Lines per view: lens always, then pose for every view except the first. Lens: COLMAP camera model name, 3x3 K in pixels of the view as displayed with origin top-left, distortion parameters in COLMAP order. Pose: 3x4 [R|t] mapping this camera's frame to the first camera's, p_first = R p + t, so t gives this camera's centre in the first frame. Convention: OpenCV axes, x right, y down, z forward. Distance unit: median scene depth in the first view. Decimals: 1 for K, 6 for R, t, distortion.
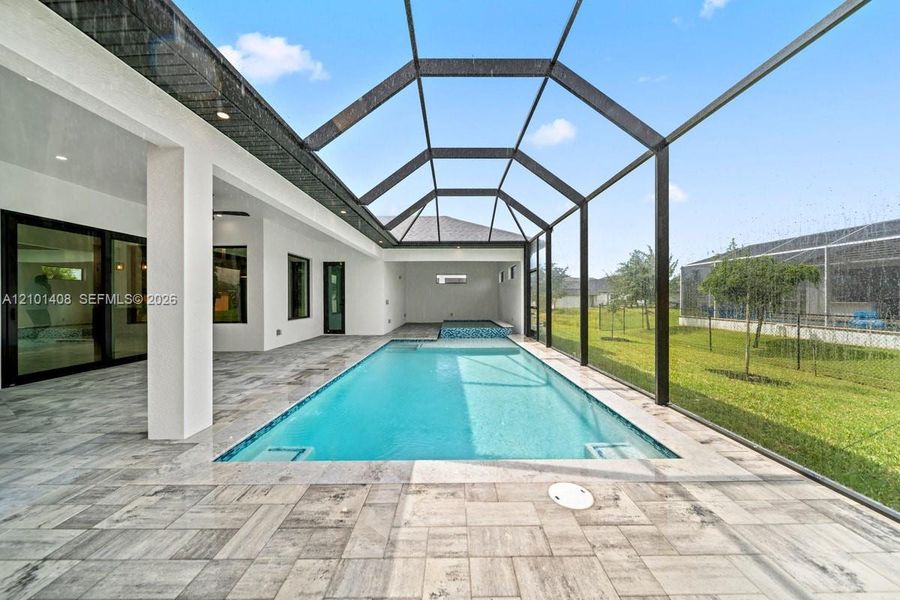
lens RADIAL K [[320.0, 0, 455.0], [0, 320.0, 298.3], [0, 0, 1]] dist [-0.002294, -0.000289]
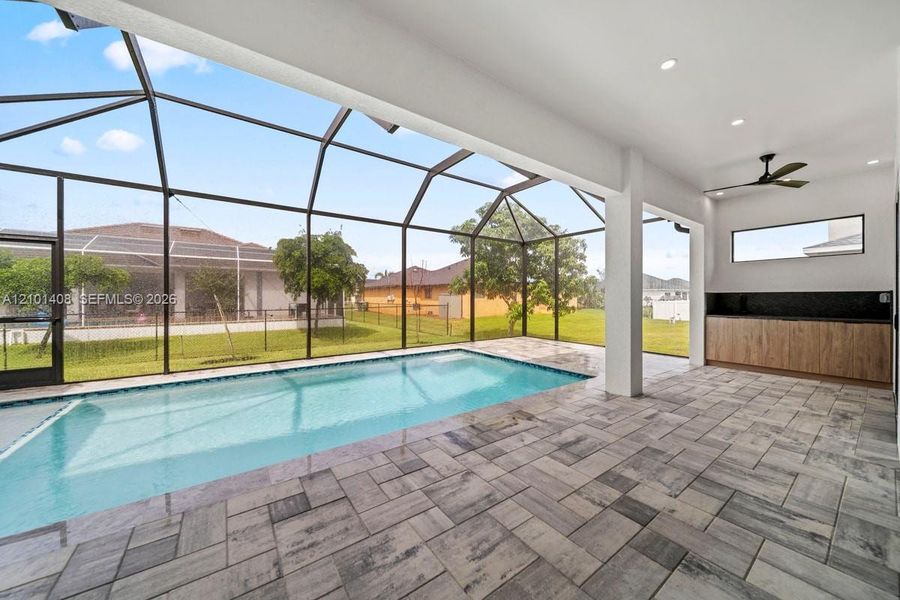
lens RADIAL K [[317.3, 0, 455.0], [0, 317.3, 295.6], [0, 0, 1]] dist [-0.002699, -0.000281]
pose [[-0.584790, 0.009115, 0.811134, -1.301271], [0.002453, 0.999952, -0.009469, 0.001973], [-0.811181, -0.003548, -0.584784, 2.030285]]
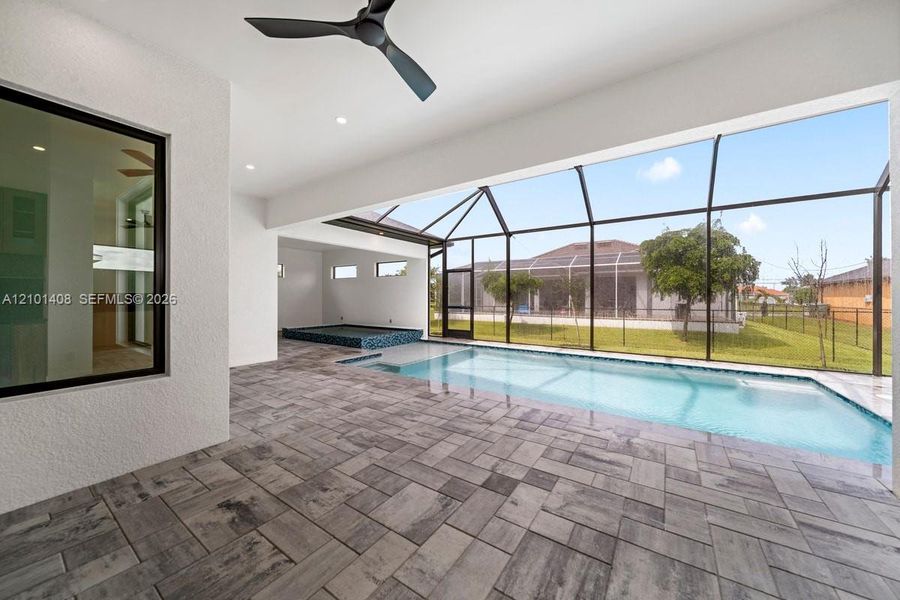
lens RADIAL K [[317.3, 0, 455.0], [0, 317.3, 295.6], [0, 0, 1]] dist [-0.002699, -0.000281]
pose [[0.562476, 0.008373, 0.826772, -1.594919], [-0.003621, 0.999964, -0.007663, -0.001057], [-0.826806, 0.001316, 0.562486, 1.217463]]
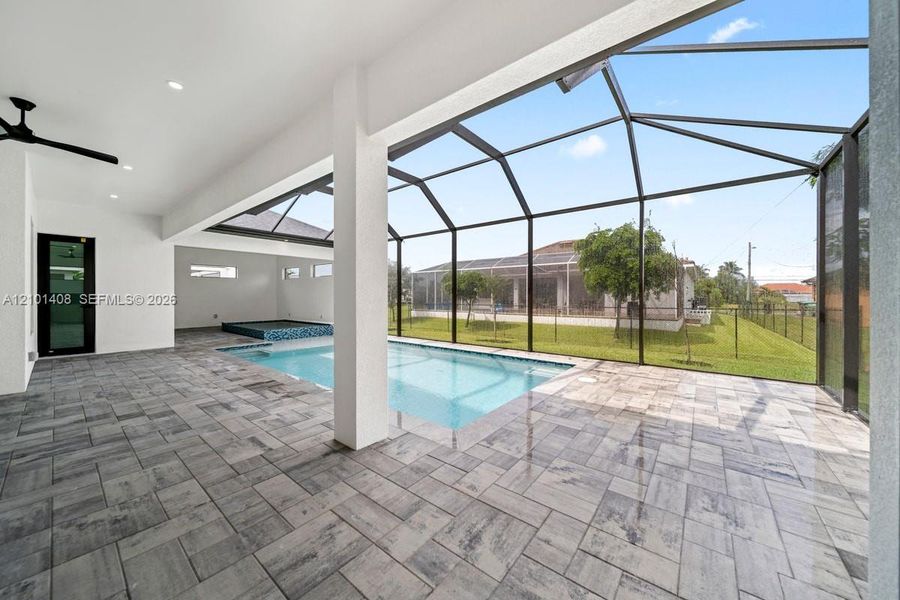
lens RADIAL K [[317.3, 0, 455.0], [0, 317.3, 295.6], [0, 0, 1]] dist [-0.002699, -0.000281]
pose [[0.624329, 0.002725, 0.781157, -1.179995], [-0.001817, 0.999996, -0.002036, -0.002345], [-0.781159, -0.000149, 0.624332, 0.165222]]
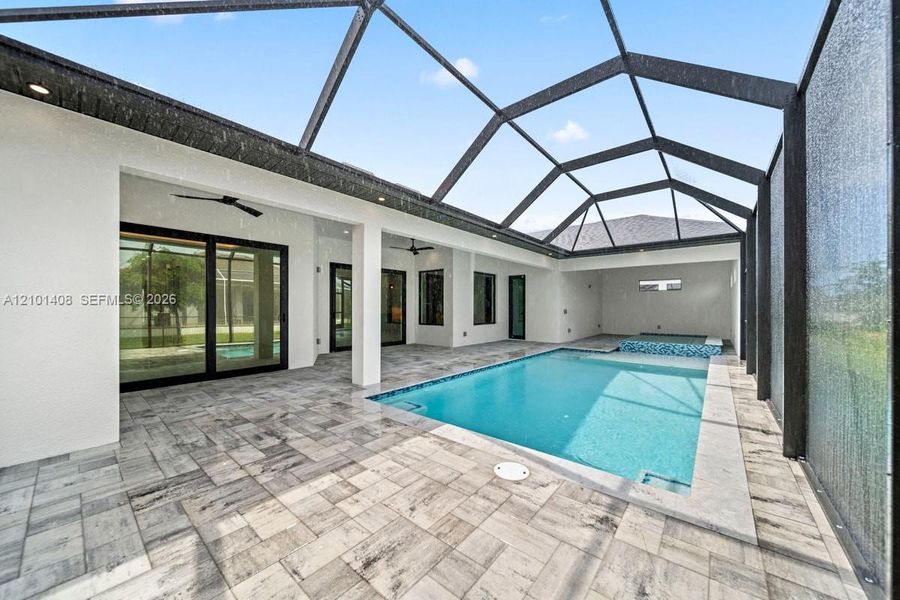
lens RADIAL K [[320.5, 0, 453.0], [0, 320.5, 307.2], [0, 0, 1]] dist [-0.002290, -0.000235]
pose [[0.764961, 0.002581, -0.644072, 0.547394], [-0.003247, 0.999995, 0.000150, -0.002890], [0.644069, 0.001976, 0.764965, -0.042180]]
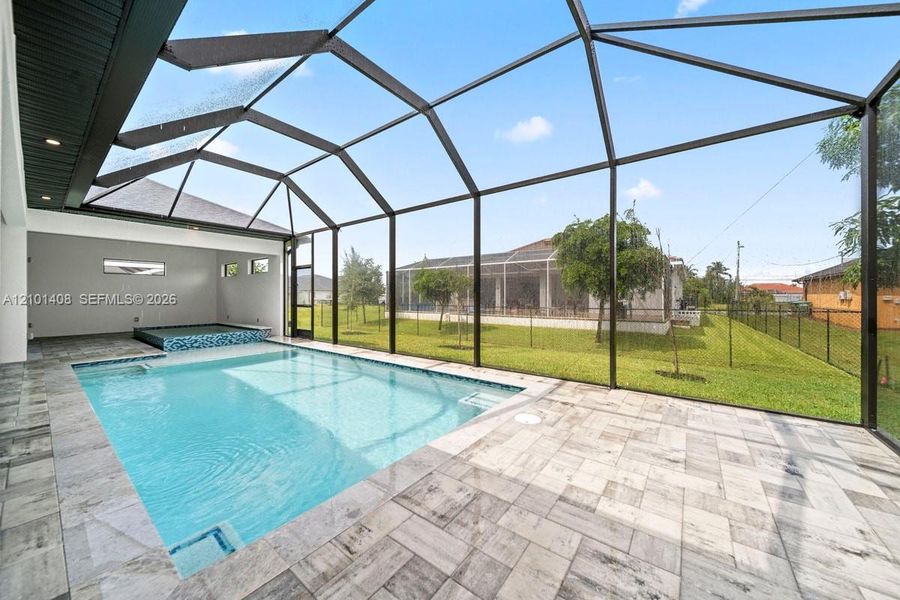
lens RADIAL K [[317.3, 0, 455.0], [0, 317.3, 295.6], [0, 0, 1]] dist [-0.002699, -0.000281]
pose [[0.605463, 0.002850, 0.795868, -0.634792], [-0.000912, 0.999995, -0.002887, 0.001117], [-0.795873, 0.001022, 0.605463, 0.182251]]
